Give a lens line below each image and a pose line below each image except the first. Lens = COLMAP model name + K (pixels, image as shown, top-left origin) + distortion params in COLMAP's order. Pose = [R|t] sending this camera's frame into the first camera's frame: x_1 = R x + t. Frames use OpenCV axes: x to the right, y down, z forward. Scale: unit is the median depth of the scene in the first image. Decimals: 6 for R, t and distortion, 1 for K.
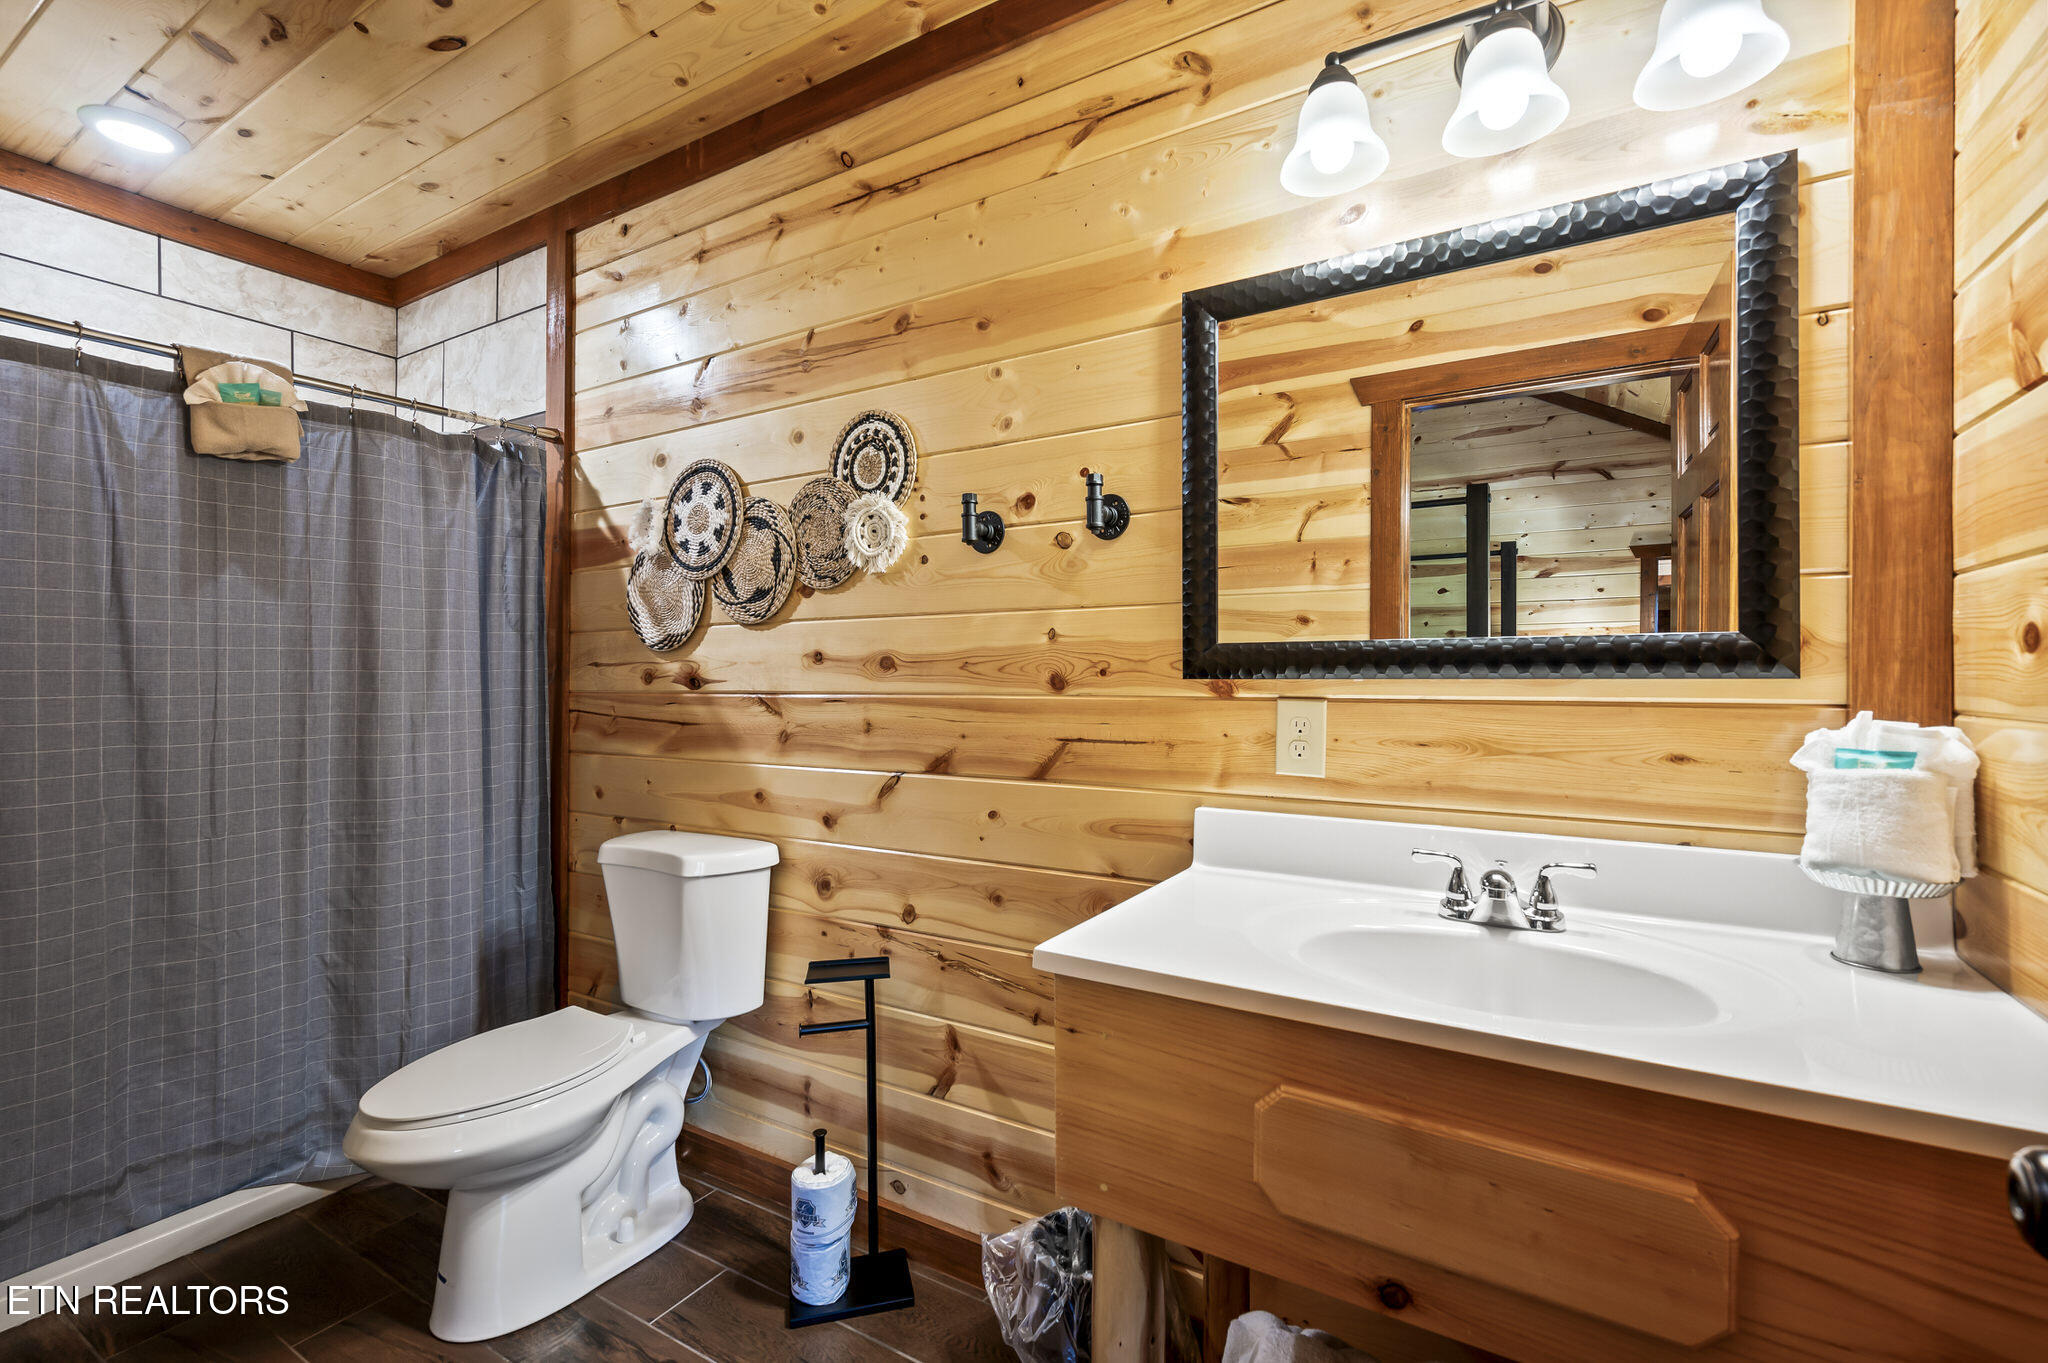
lens RADIAL K [[899.3, 0, 1025.0], [0, 899.3, 680.0], [0, 0, 1]] dist [0.008373, -0.000006]
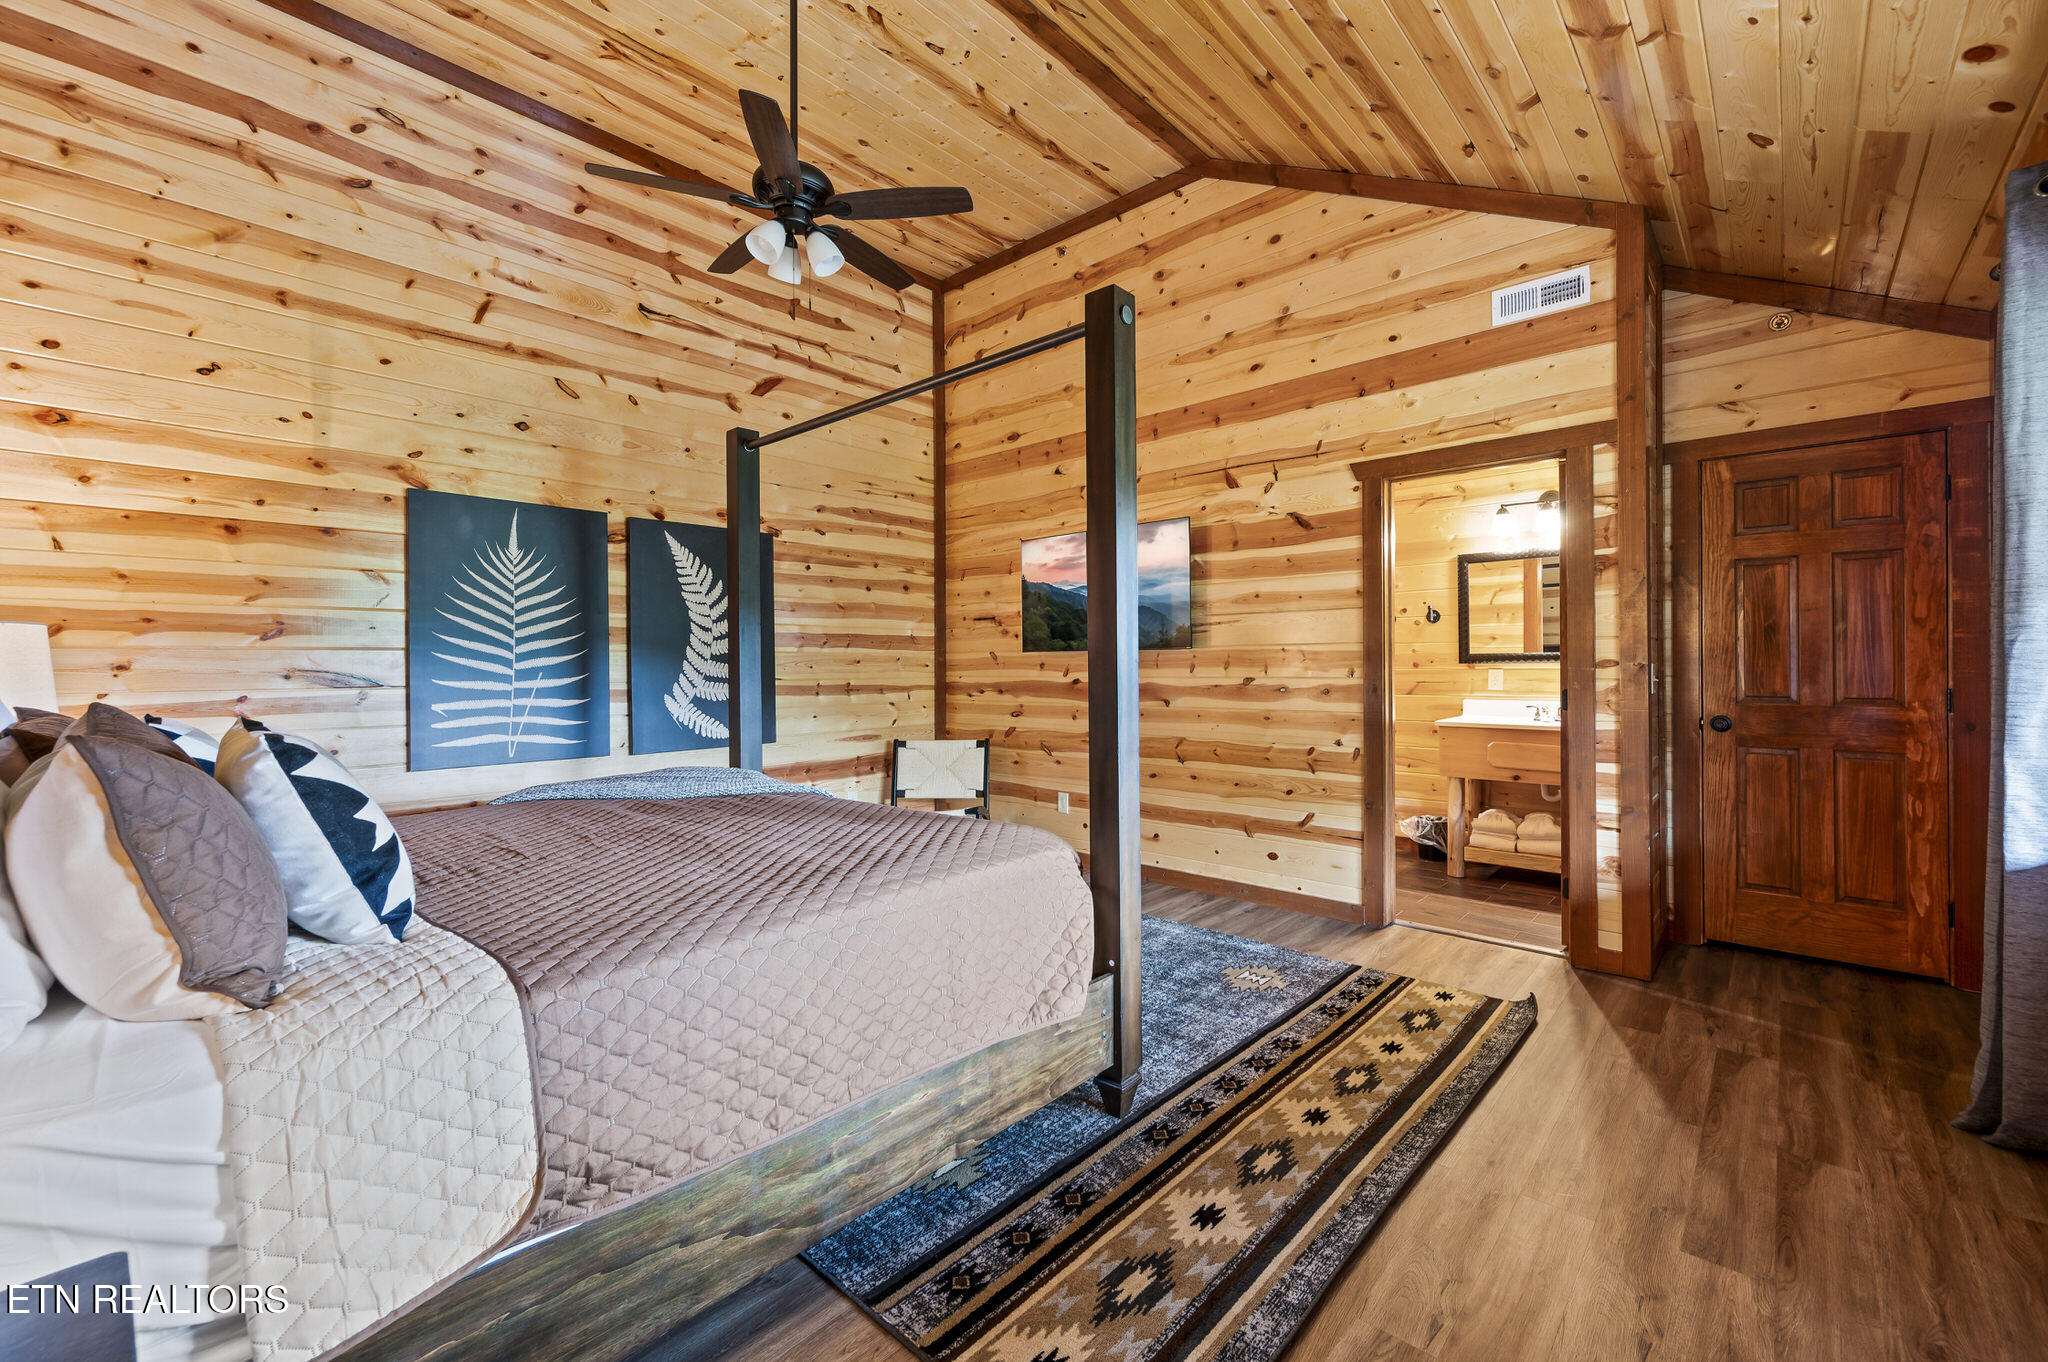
lens RADIAL K [[836.0, 0, 1028.7], [0, 836.0, 671.8], [0, 0, 1]] dist [-0.012552, -0.000308]
pose [[0.979527, -0.009864, -0.201070, -0.799424], [0.010085, 0.999949, 0.000076, 0.013823], [0.201059, -0.002102, 0.979577, -2.476355]]
